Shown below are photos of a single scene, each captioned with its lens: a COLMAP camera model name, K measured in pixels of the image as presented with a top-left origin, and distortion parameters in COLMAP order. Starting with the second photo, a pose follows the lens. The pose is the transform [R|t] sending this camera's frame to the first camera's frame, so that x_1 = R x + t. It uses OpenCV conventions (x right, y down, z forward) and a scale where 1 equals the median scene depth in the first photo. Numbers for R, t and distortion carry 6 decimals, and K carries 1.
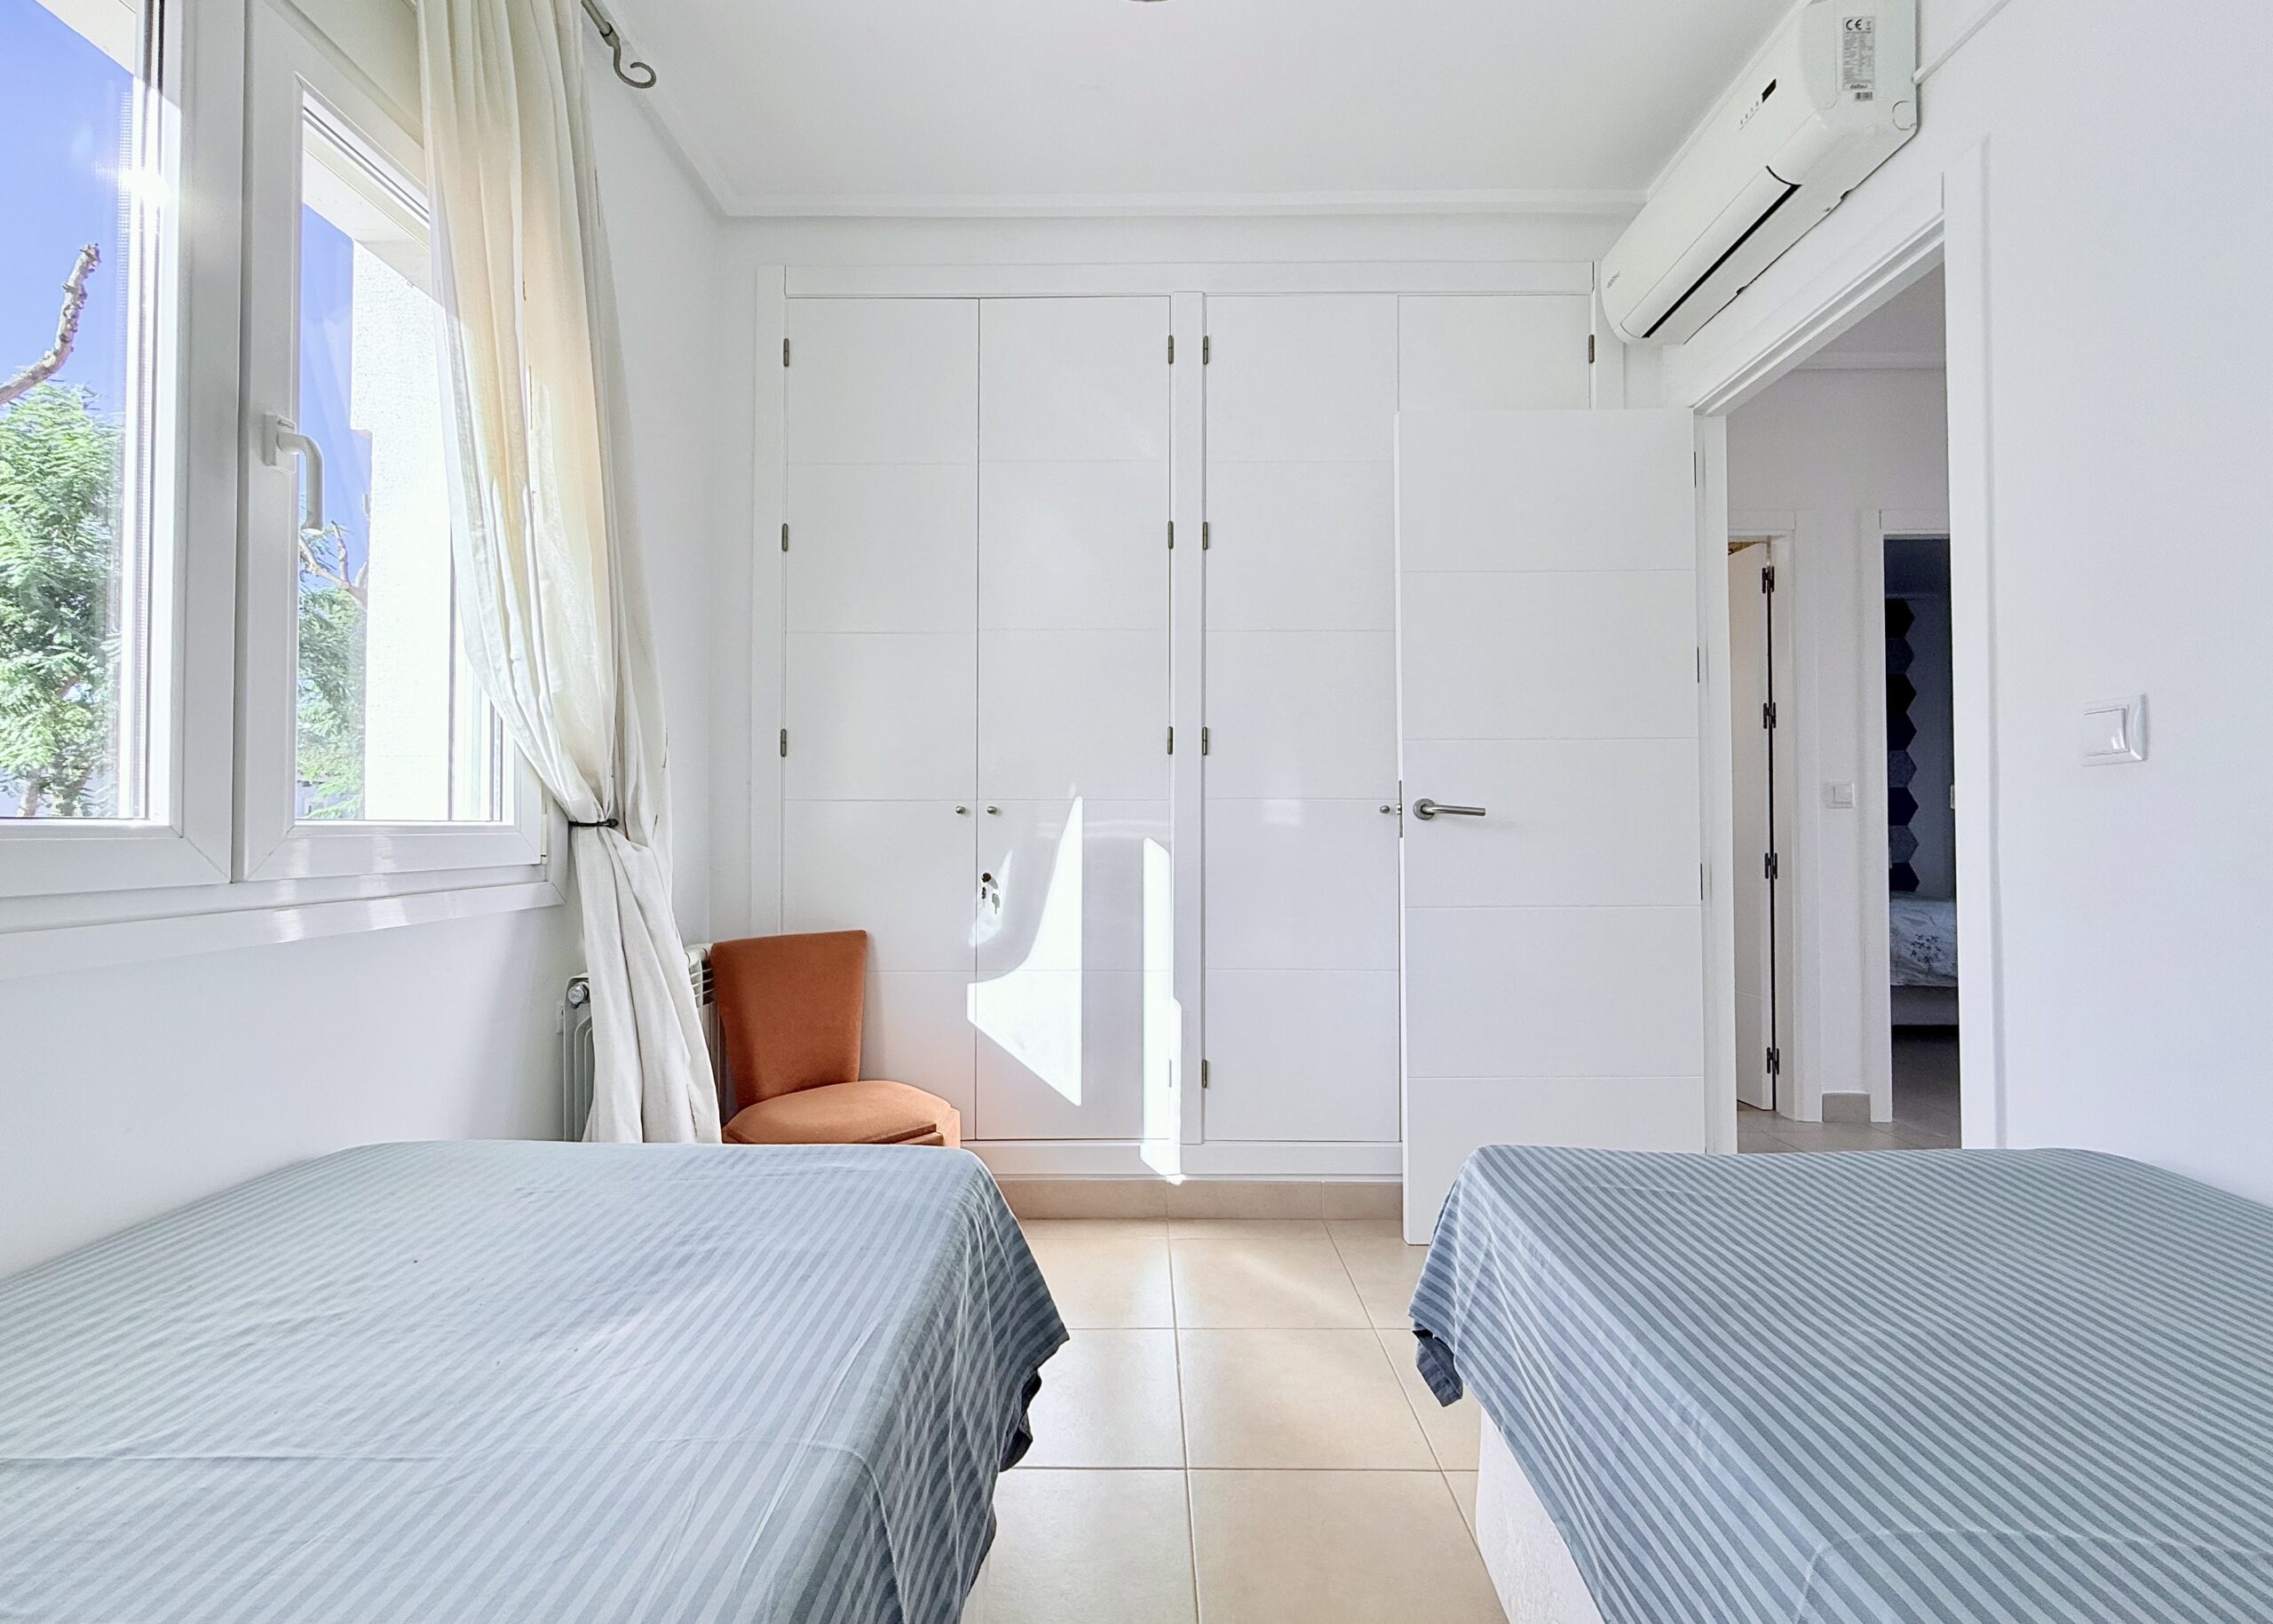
lens RADIAL K [[910.0, 0, 1130.1], [0, 910.0, 813.8], [0, 0, 1]] dist [0.002043, 0.000427]
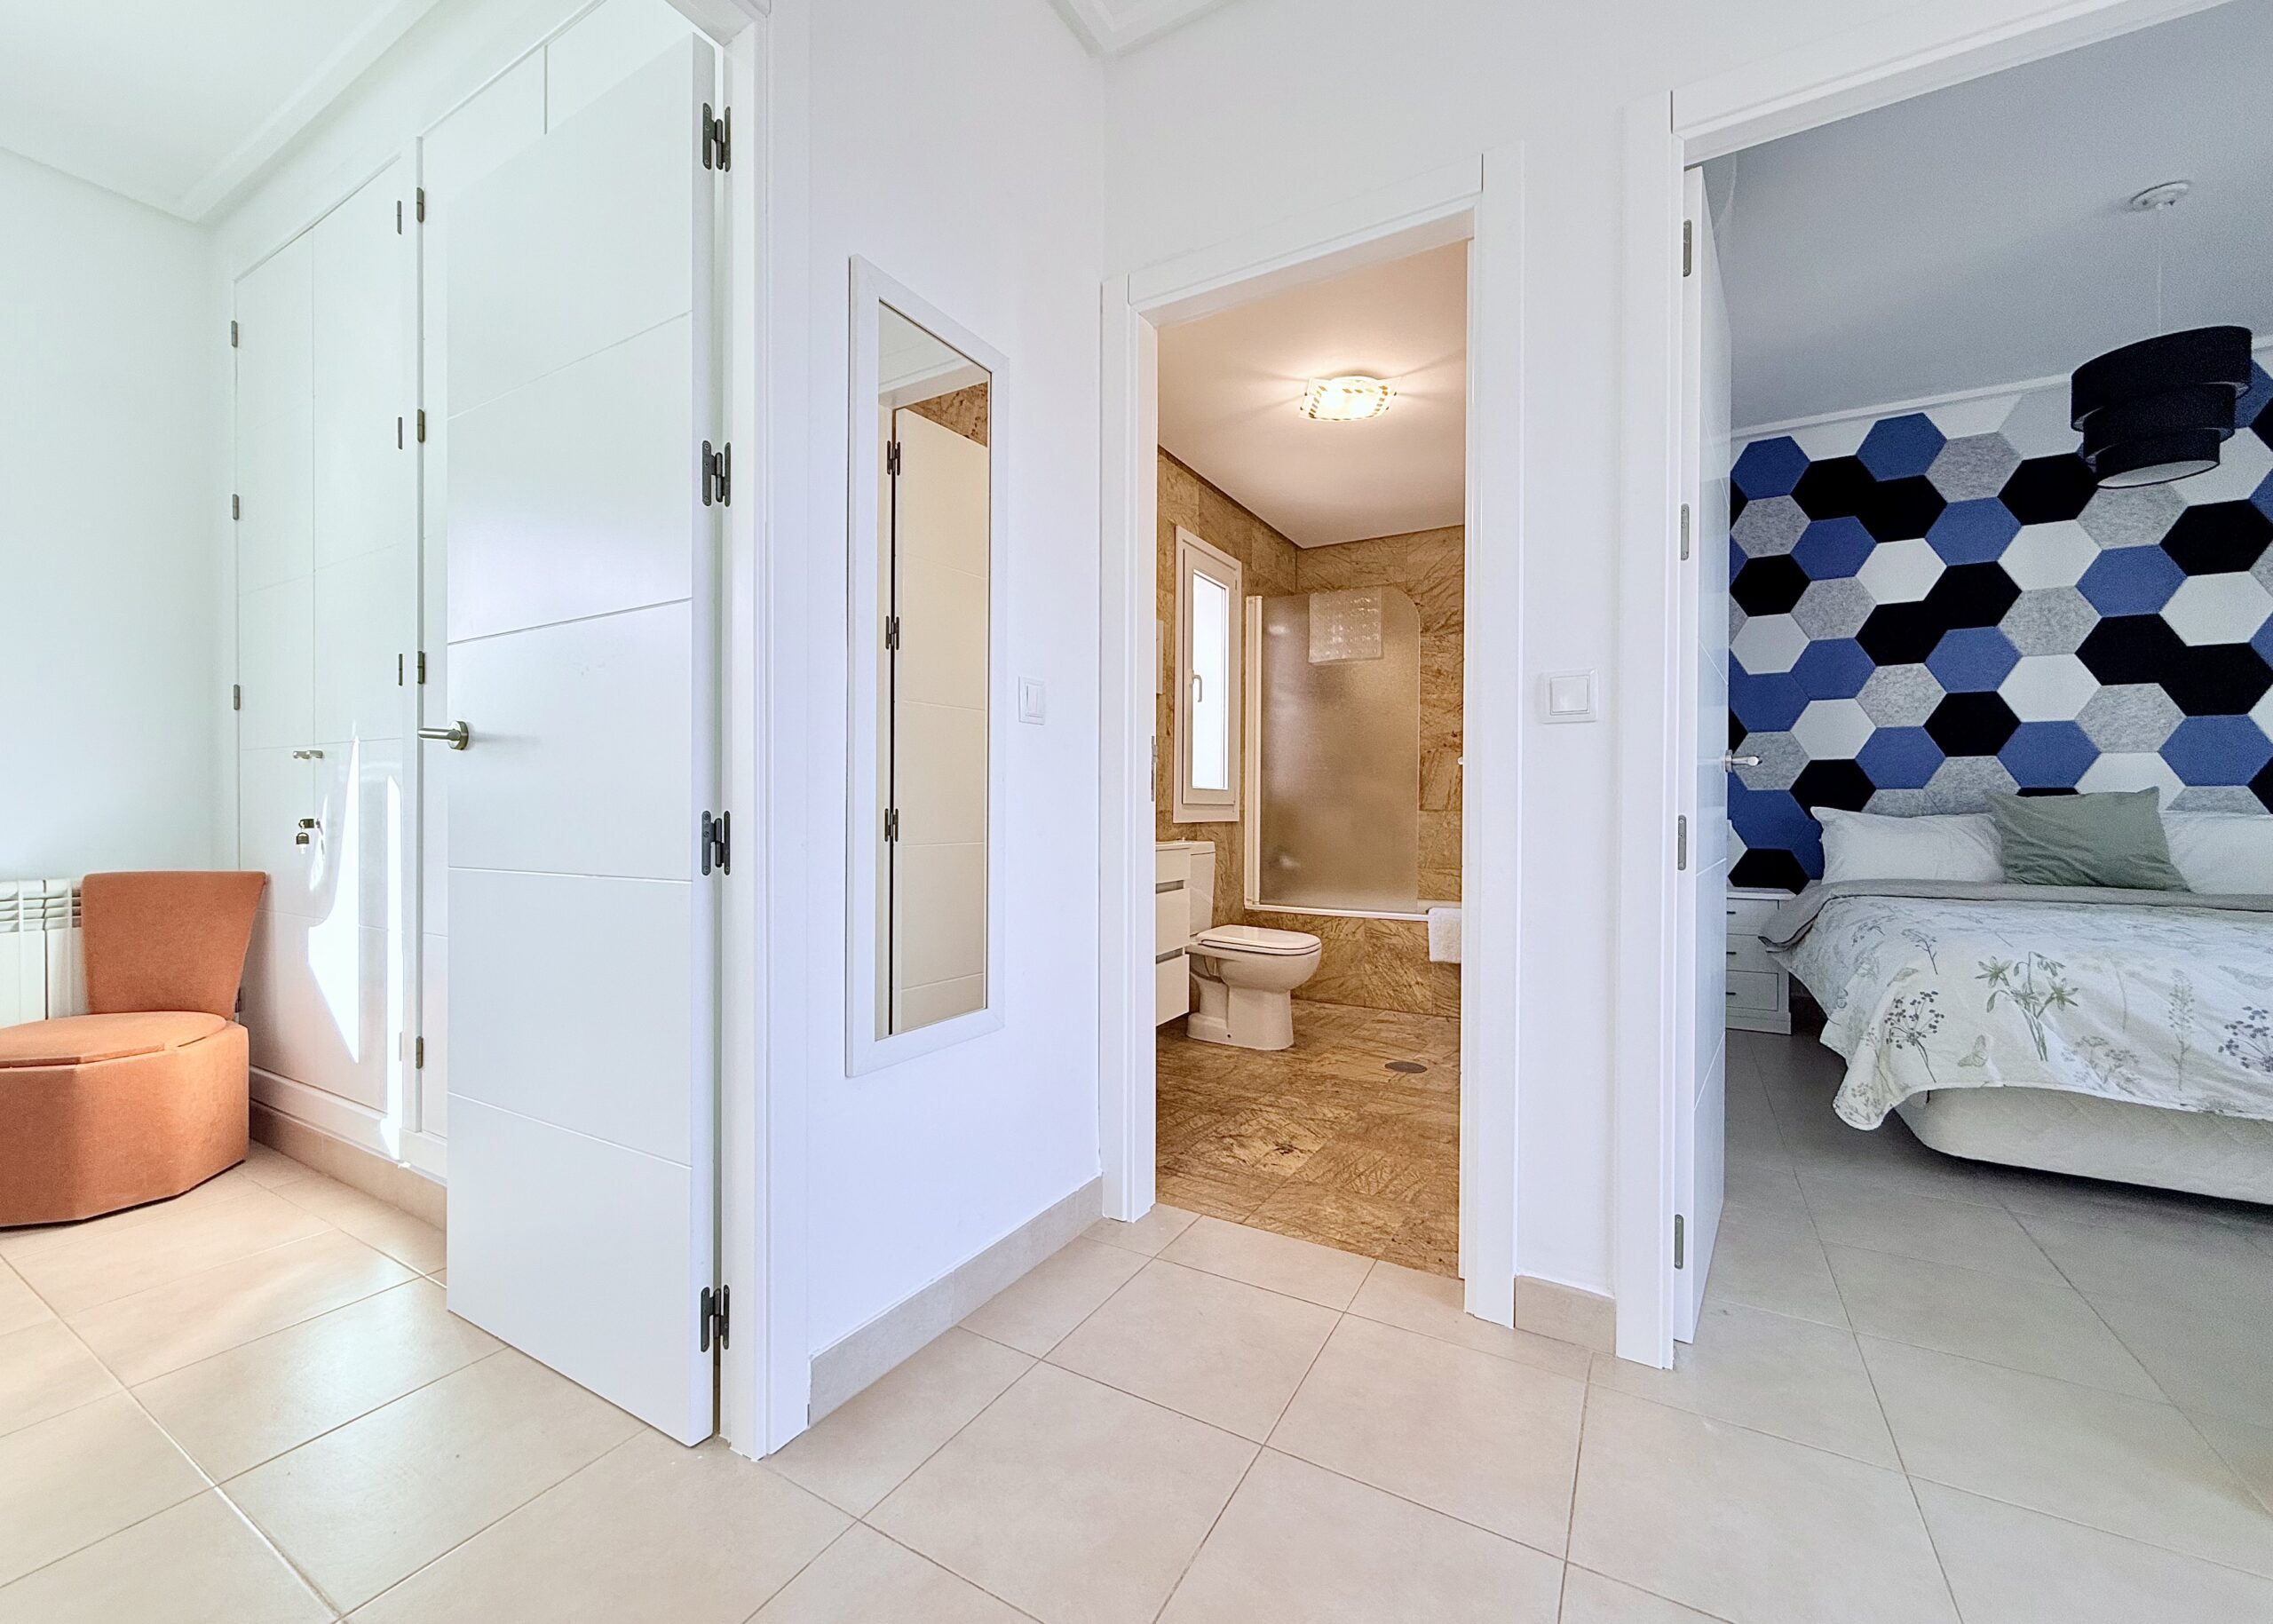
lens RADIAL K [[910.0, 0, 1130.1], [0, 910.0, 813.8], [0, 0, 1]] dist [0.002043, 0.000427]
pose [[0.867518, 0.005178, -0.497379, 1.090094], [0.005424, 0.999788, 0.019868, 0.044500], [0.497377, -0.019933, 0.867306, 0.588468]]
